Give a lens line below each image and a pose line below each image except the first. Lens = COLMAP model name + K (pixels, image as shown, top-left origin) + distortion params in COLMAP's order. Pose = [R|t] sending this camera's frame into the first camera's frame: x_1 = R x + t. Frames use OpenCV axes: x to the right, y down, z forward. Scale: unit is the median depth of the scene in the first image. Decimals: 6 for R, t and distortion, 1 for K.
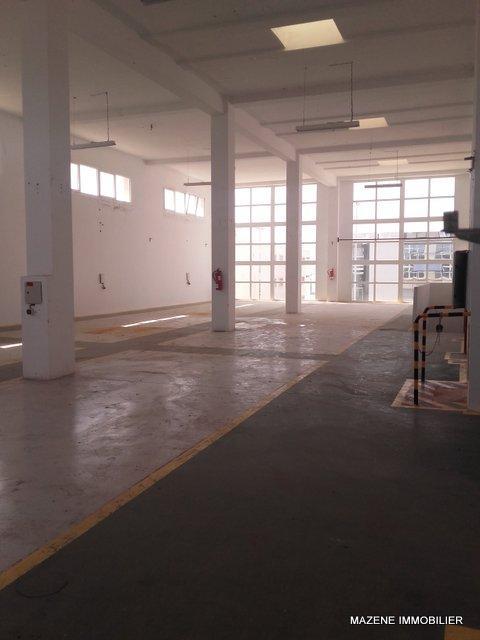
lens RADIAL K [[588.3, 0, 240.0], [0, 588.3, 320.0], [0, 0, 1]] dist [0.054211, -0.003452]
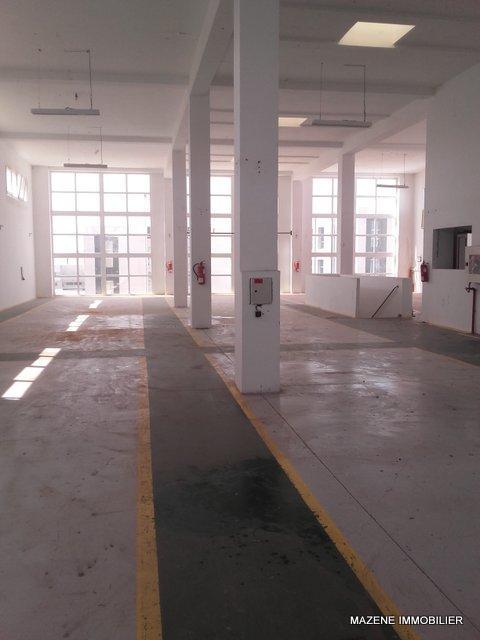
lens RADIAL K [[585.9, 0, 240.0], [0, 585.9, 320.0], [0, 0, 1]] dist [0.001635, 0.001960]
pose [[0.862950, -0.054092, 0.502386, -0.439781], [0.047675, 0.998534, 0.025619, -0.015712], [-0.503035, 0.001843, 0.864264, 0.170995]]
